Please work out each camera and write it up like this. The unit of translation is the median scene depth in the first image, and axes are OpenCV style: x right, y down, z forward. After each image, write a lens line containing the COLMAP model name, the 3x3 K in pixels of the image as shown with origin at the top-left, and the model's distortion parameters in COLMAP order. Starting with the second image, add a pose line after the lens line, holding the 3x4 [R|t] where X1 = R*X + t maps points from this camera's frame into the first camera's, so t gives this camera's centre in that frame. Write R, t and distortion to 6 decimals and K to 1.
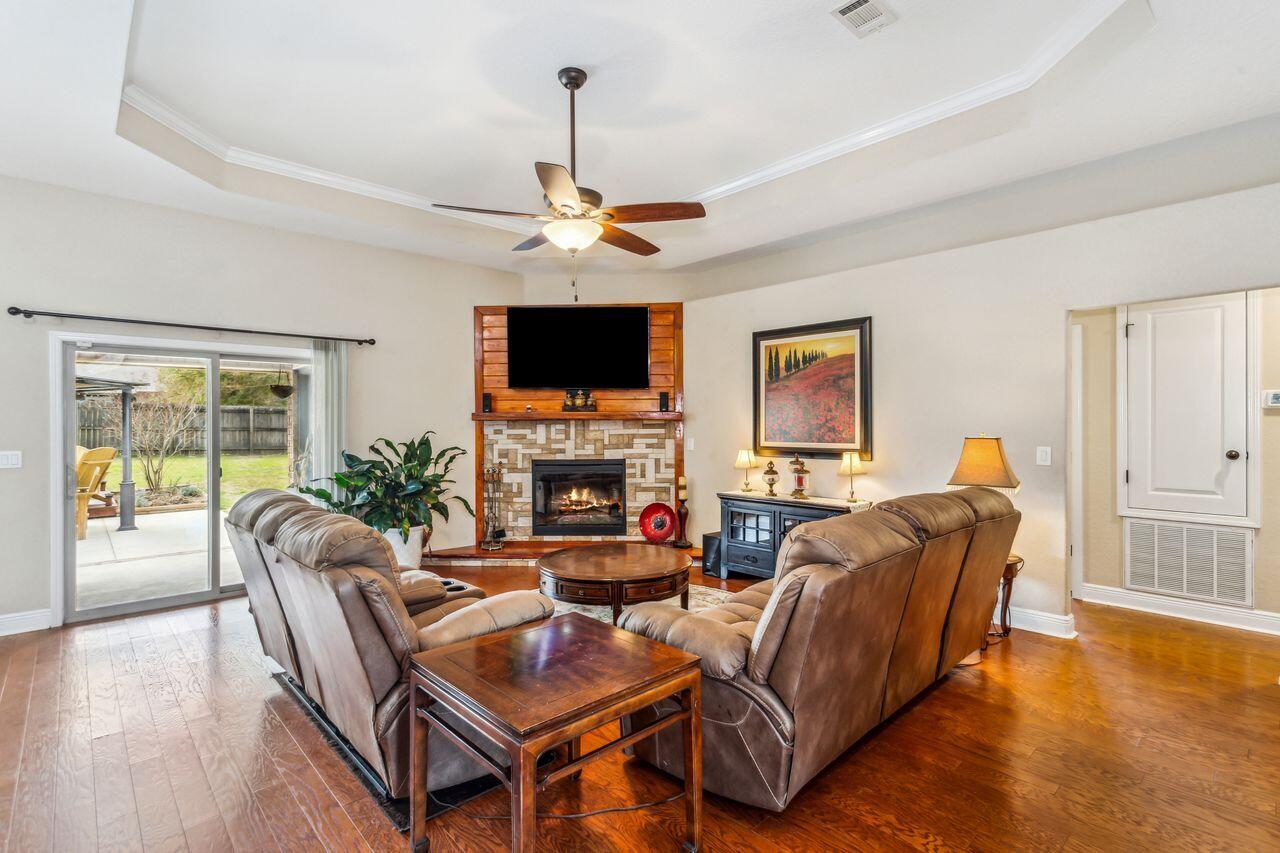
lens RADIAL K [[609.3, 0, 640.0], [0, 609.3, 426.5], [0, 0, 1]] dist [0.006226, 0.000674]
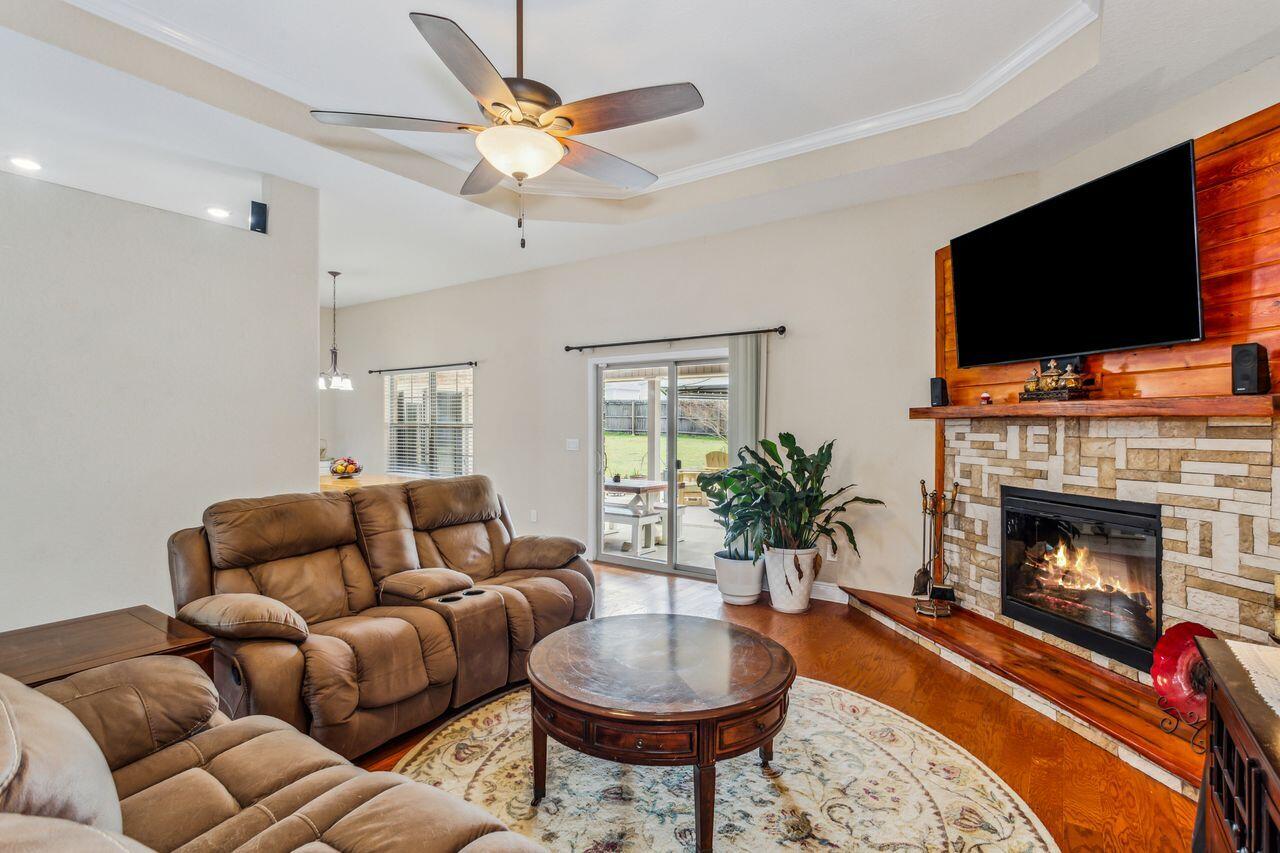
lens RADIAL K [[609.3, 0, 640.0], [0, 609.3, 426.5], [0, 0, 1]] dist [0.006226, 0.000674]
pose [[0.209568, 0.009915, -0.977744, 0.328231], [-0.009322, 0.999923, 0.008142, -0.003916], [0.977750, 0.007408, 0.209644, 0.535591]]
